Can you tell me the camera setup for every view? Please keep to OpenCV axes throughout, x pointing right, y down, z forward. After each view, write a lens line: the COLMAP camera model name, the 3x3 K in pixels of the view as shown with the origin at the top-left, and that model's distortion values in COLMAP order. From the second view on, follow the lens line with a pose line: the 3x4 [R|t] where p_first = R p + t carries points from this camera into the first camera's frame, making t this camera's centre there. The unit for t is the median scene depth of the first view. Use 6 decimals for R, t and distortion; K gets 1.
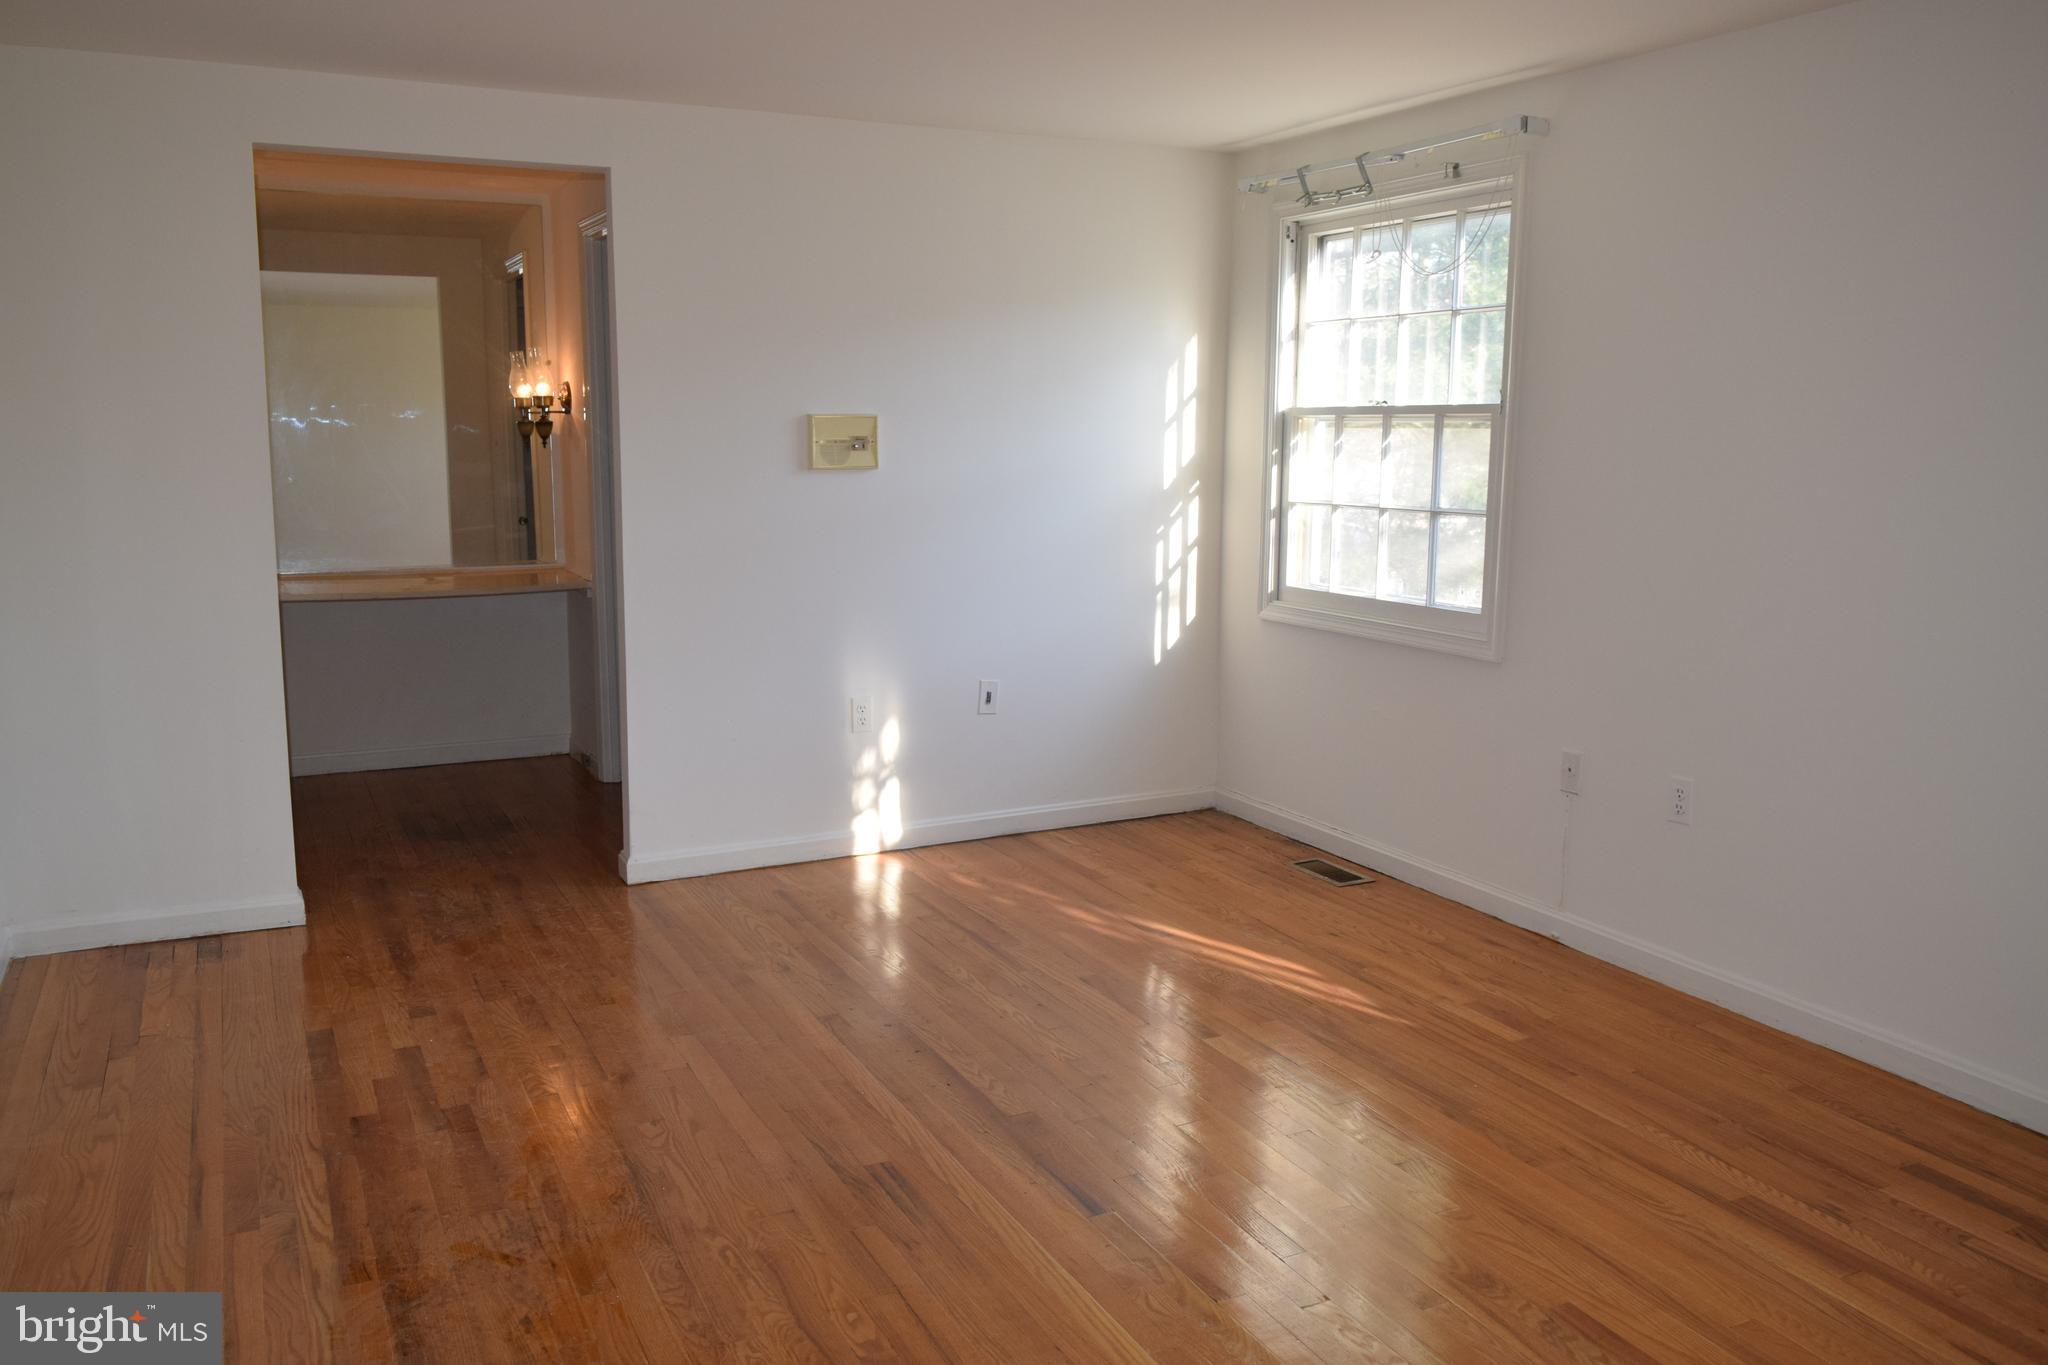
lens RADIAL K [[1579.2, 0, 1012.6], [0, 1579.2, 681.2], [0, 0, 1]] dist [-0.024221, 0.015745]
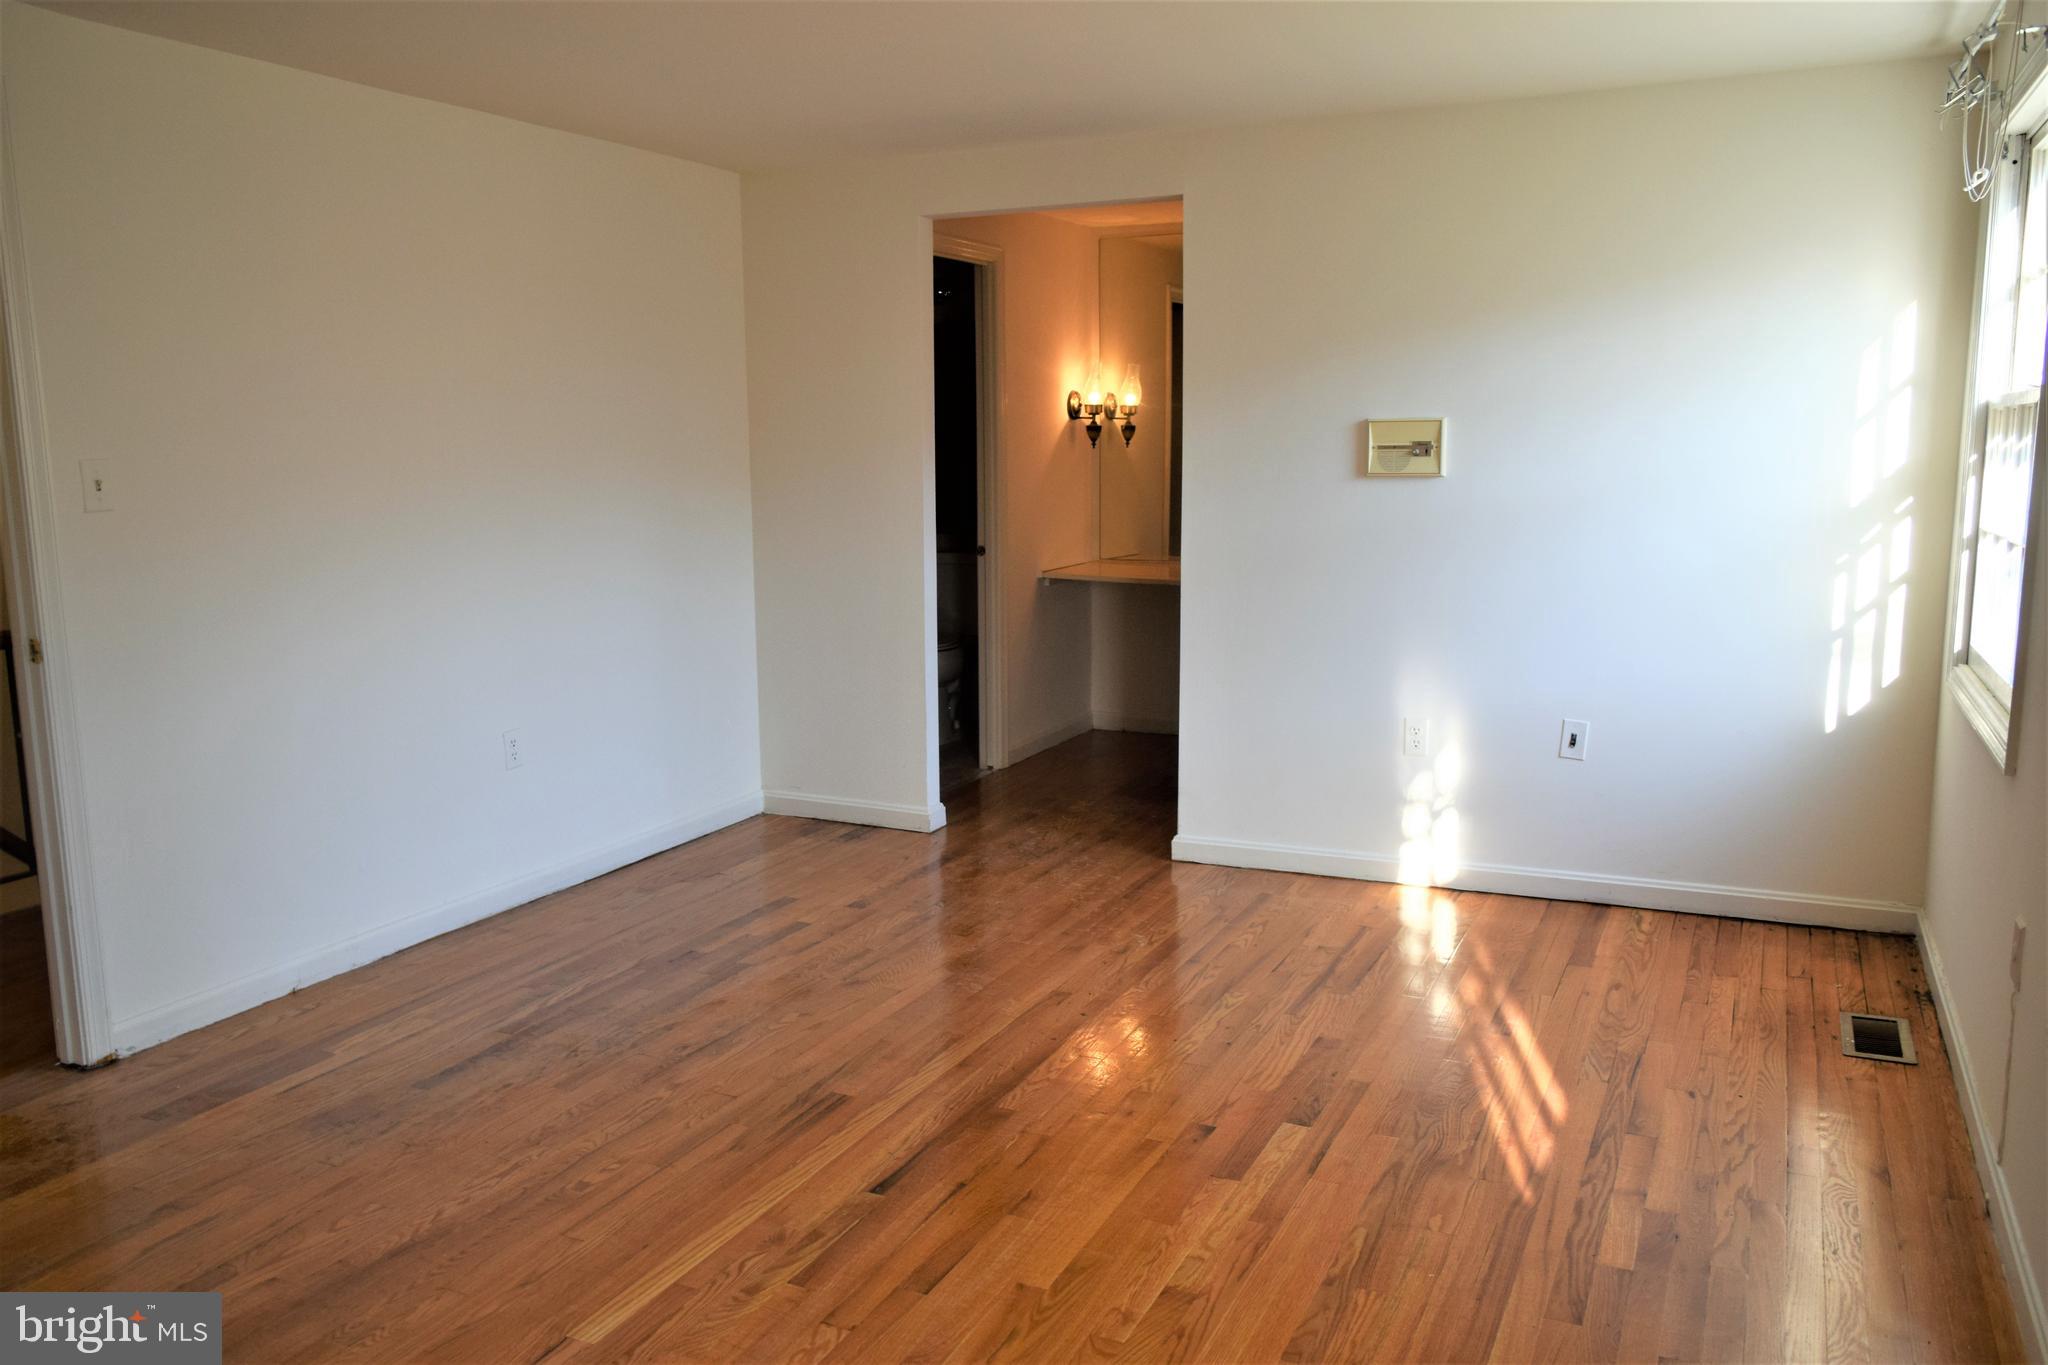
lens RADIAL K [[1579.2, 0, 1012.6], [0, 1579.2, 681.2], [0, 0, 1]] dist [-0.024221, 0.015745]
pose [[0.613765, 0.110316, -0.781744, 0.589105], [-0.112238, 0.992325, 0.051912, -0.040308], [0.781470, 0.055879, 0.621436, 0.271082]]
